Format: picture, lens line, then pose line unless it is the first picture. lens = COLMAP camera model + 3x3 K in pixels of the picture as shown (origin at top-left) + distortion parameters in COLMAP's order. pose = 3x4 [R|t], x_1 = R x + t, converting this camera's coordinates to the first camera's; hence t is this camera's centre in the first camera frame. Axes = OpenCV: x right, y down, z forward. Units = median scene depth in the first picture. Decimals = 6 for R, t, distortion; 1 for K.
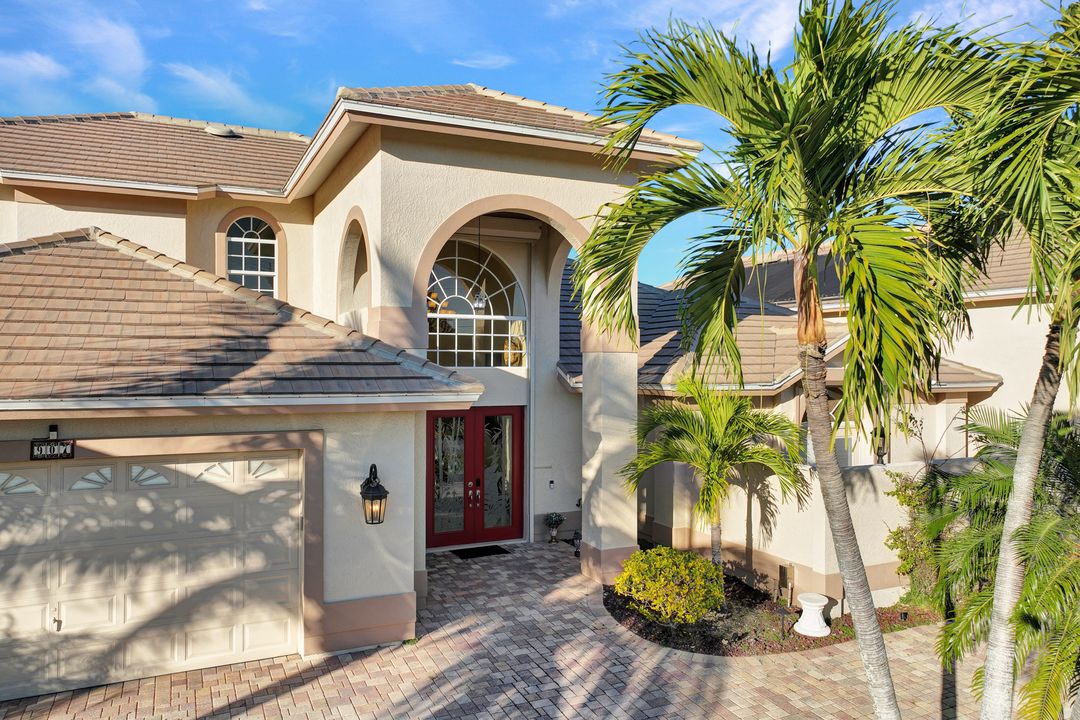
lens RADIAL K [[732.5, 0, 545.4], [0, 732.5, 352.7], [0, 0, 1]] dist [0.001102, -0.001322]
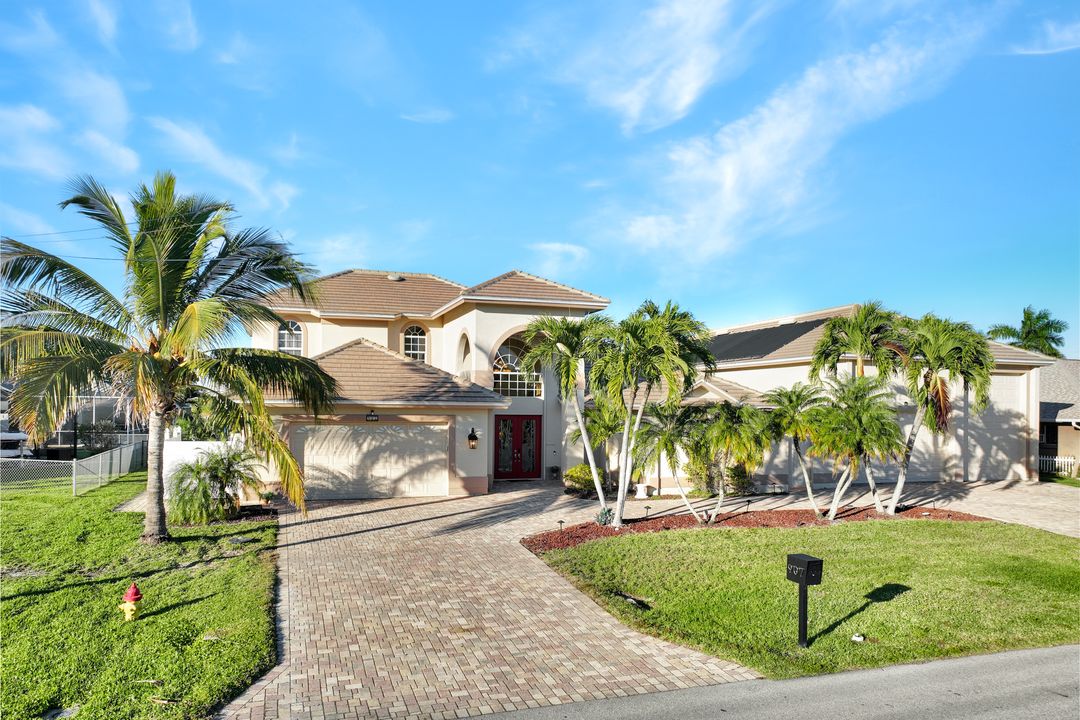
lens RADIAL K [[732.5, 0, 545.6], [0, 732.5, 367.2], [0, 0, 1]] dist [0.001102, -0.001322]
pose [[0.992738, -0.001889, -0.120278, 0.245807], [-0.003464, 0.999013, -0.044278, 0.028821], [0.120243, 0.044373, 0.991752, -1.139275]]
